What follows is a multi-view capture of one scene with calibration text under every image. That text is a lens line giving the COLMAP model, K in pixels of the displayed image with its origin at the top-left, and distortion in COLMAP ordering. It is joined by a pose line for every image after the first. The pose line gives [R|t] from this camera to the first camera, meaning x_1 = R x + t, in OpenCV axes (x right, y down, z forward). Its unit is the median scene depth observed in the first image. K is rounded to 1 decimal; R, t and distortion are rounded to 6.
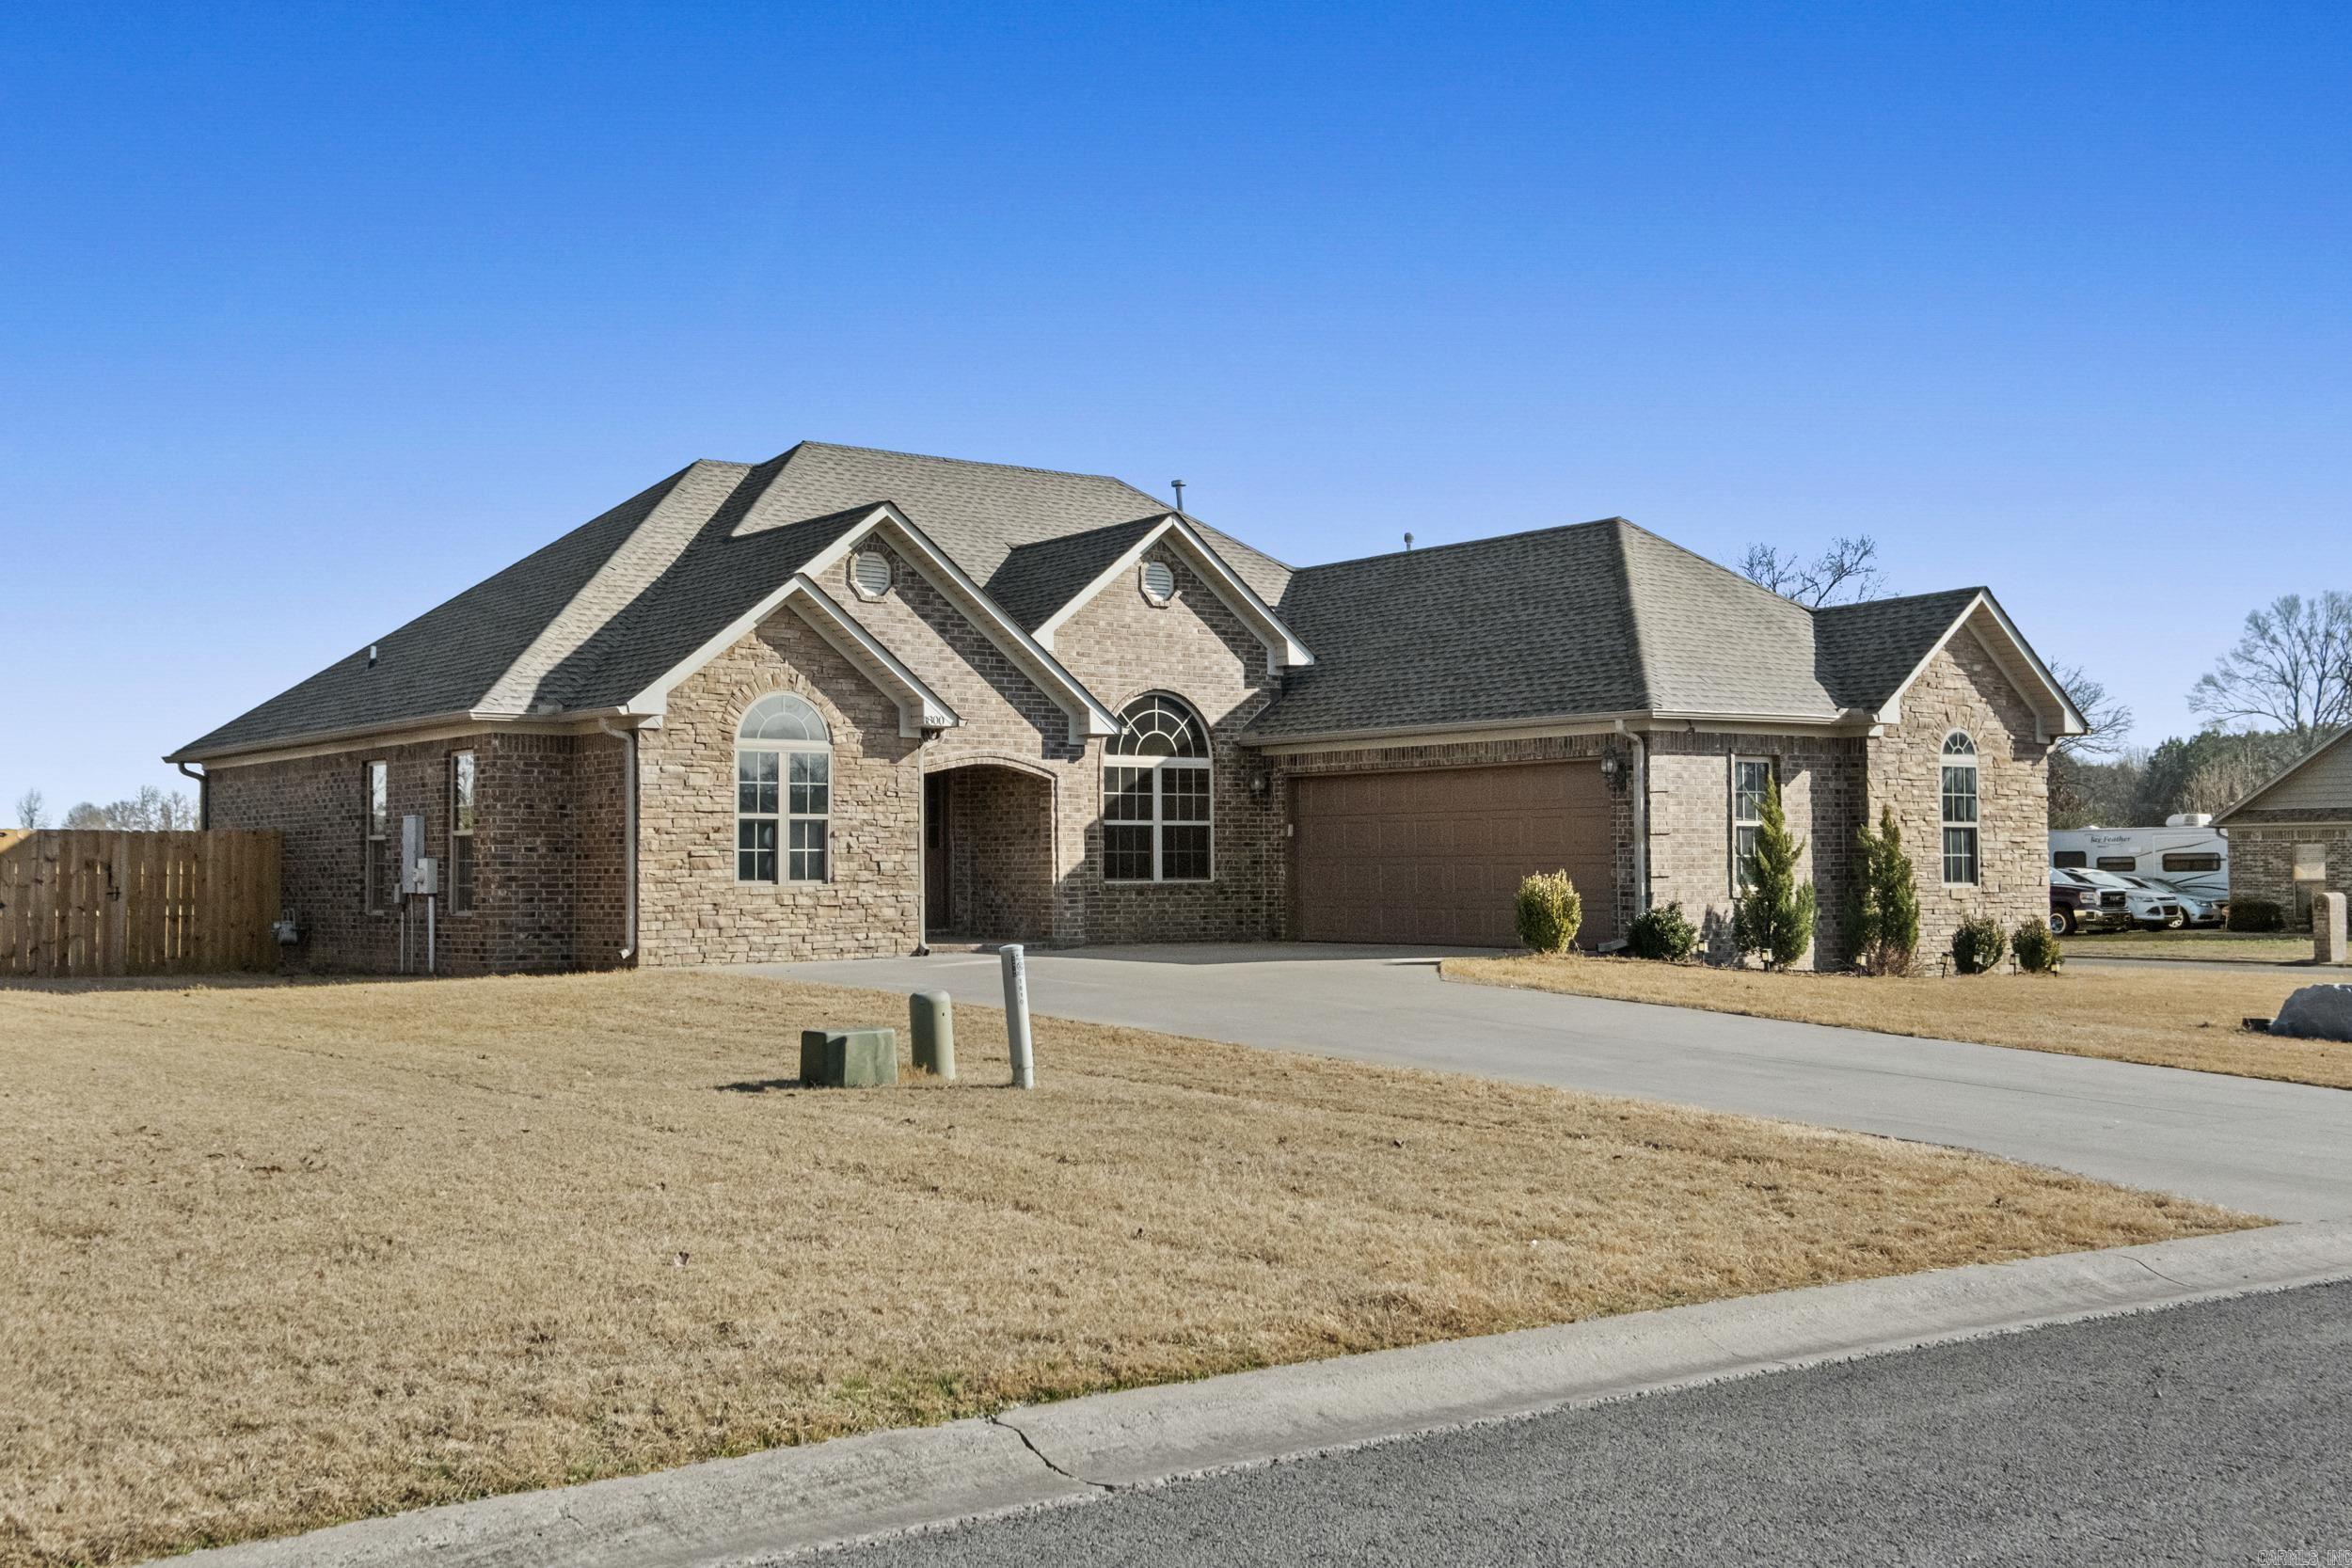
lens RADIAL K [[2366.3, 0, 1172.4], [0, 2366.3, 758.4], [0, 0, 1]] dist [0.112430, 0.000000]
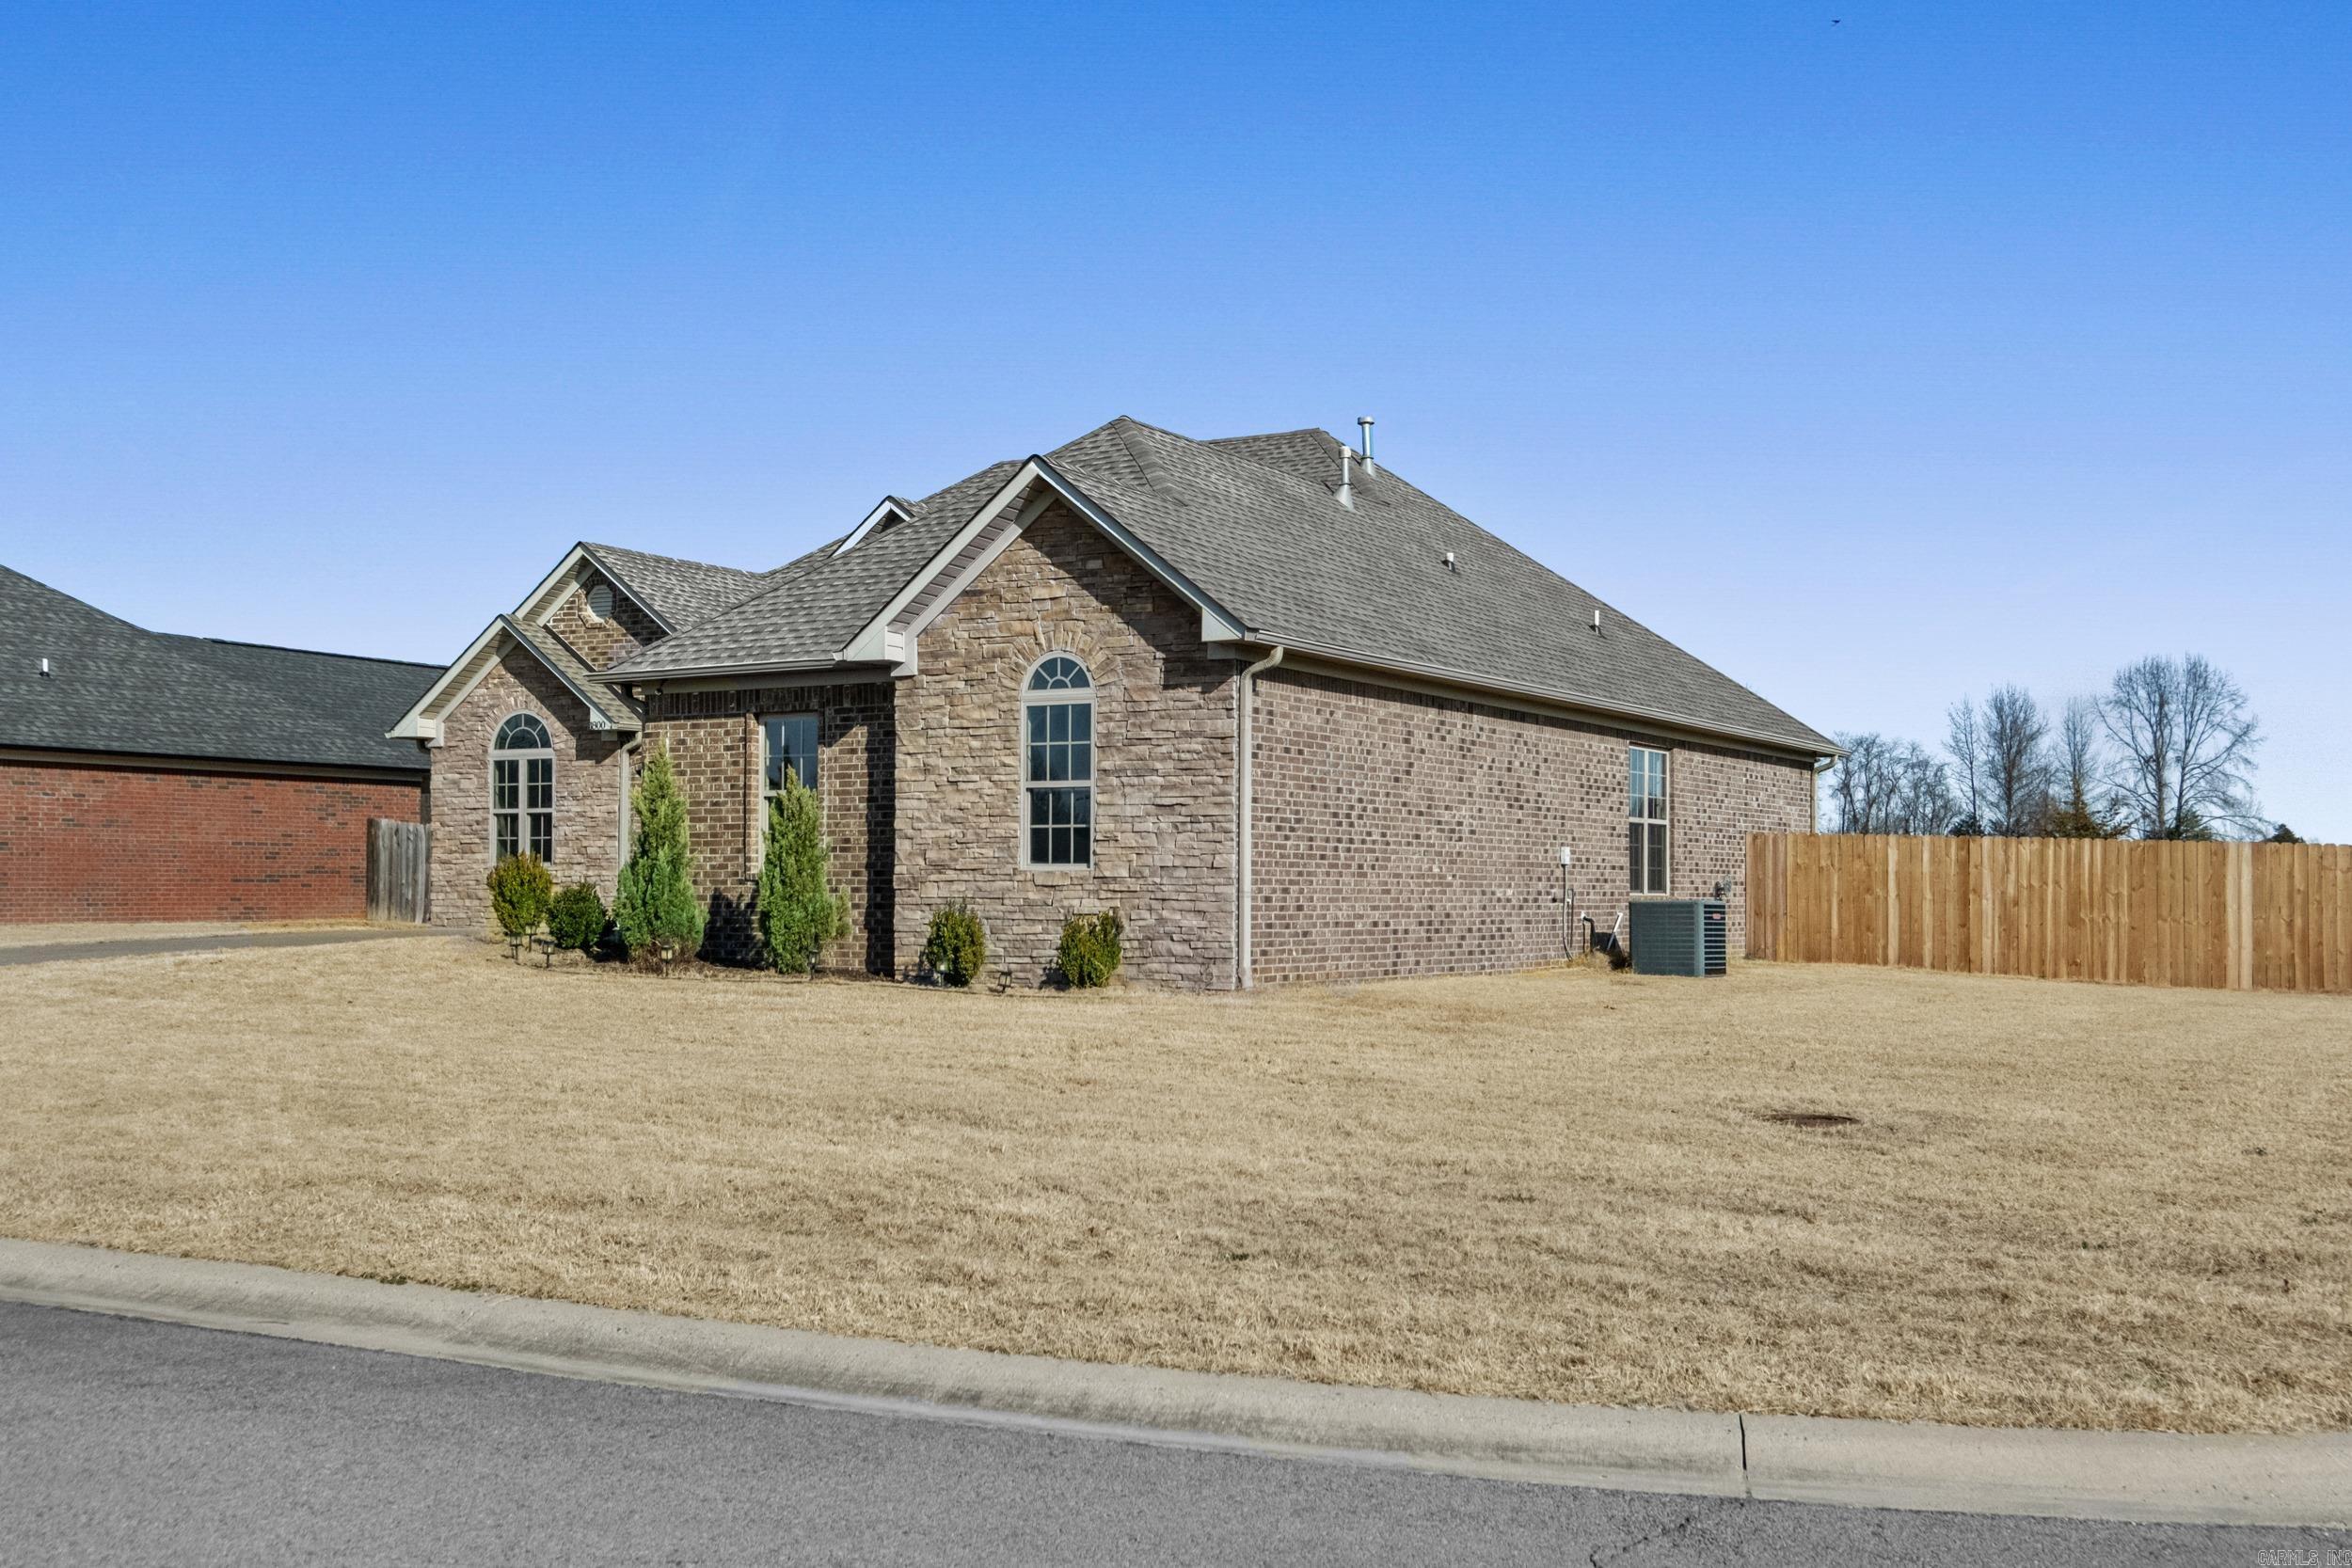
lens RADIAL K [[2366.3, 0, 1169.4], [0, 2366.3, 800.7], [0, 0, 1]] dist [0.112430, 0.000000]
pose [[0.374845, -0.026028, -0.926722, 1.071571], [0.038246, 0.999189, -0.012593, 0.045707], [0.926298, -0.030723, 0.375536, 0.807229]]
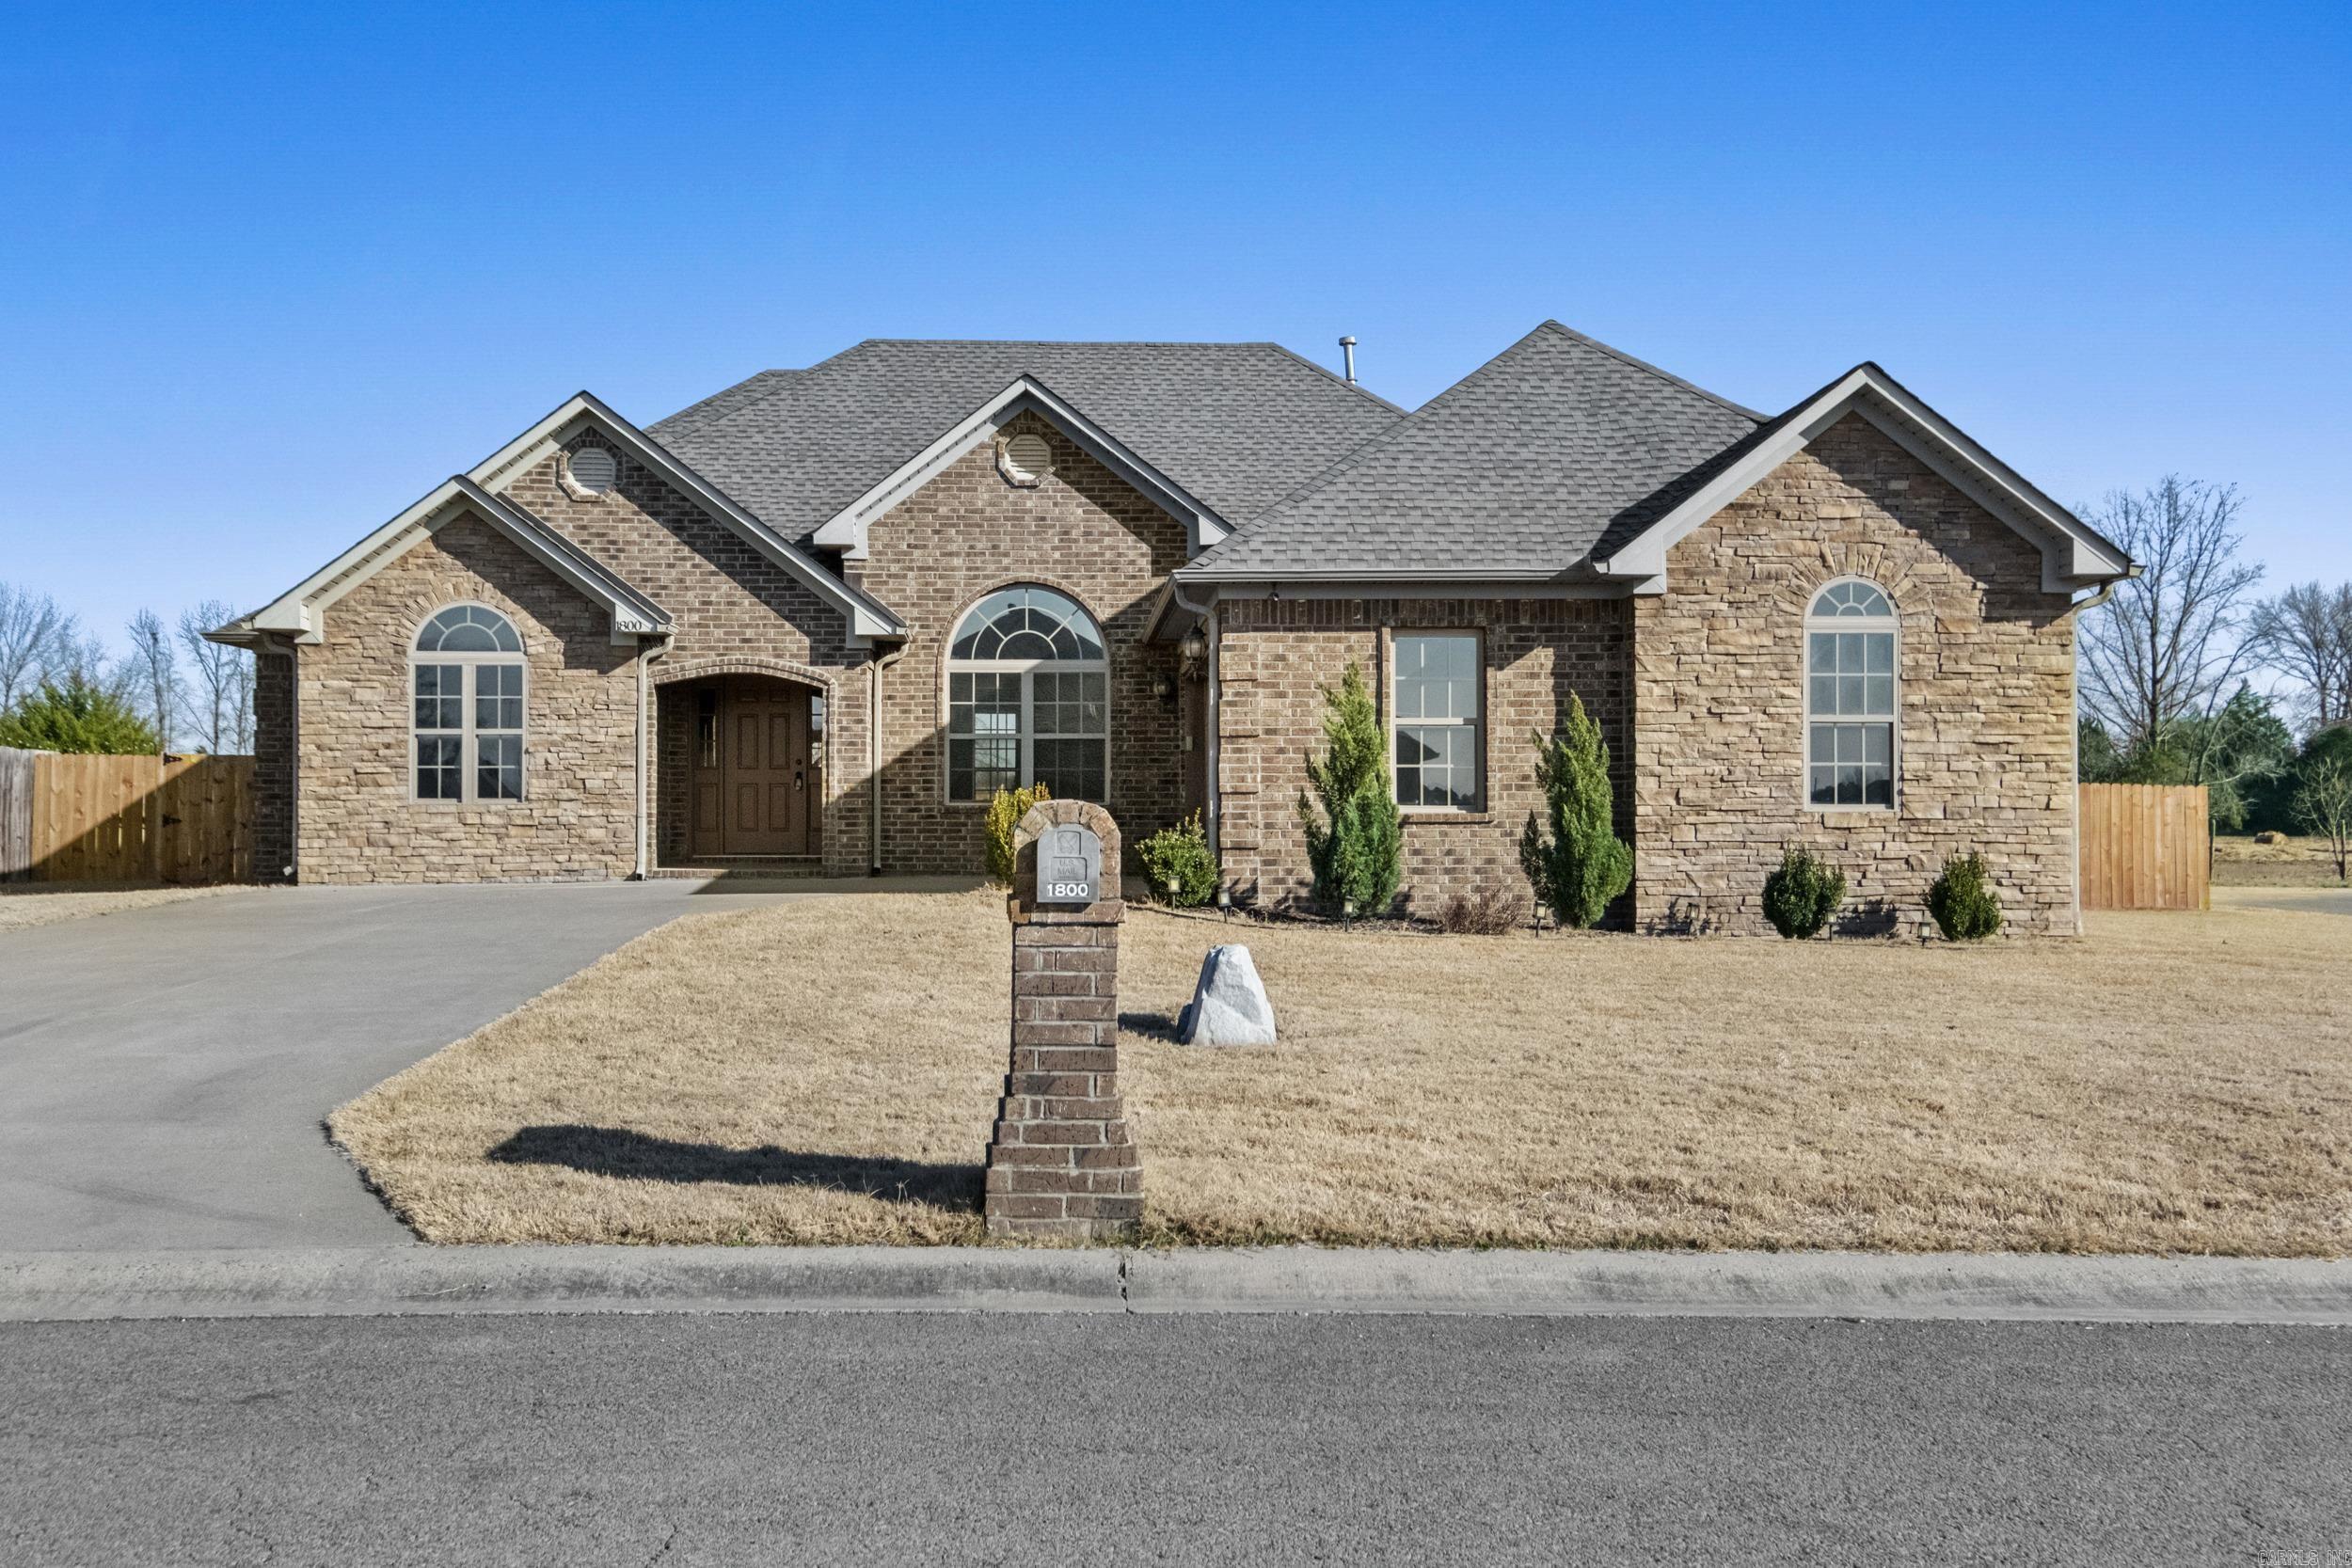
lens RADIAL K [[2366.3, 0, 1166.1], [0, 2366.3, 747.1], [0, 0, 1]] dist [0.112430, 0.000000]
pose [[0.819056, -0.012358, -0.573581, 0.591791], [0.022986, 0.999672, 0.011285, 0.025054], [0.573254, -0.022428, 0.819071, 0.355361]]
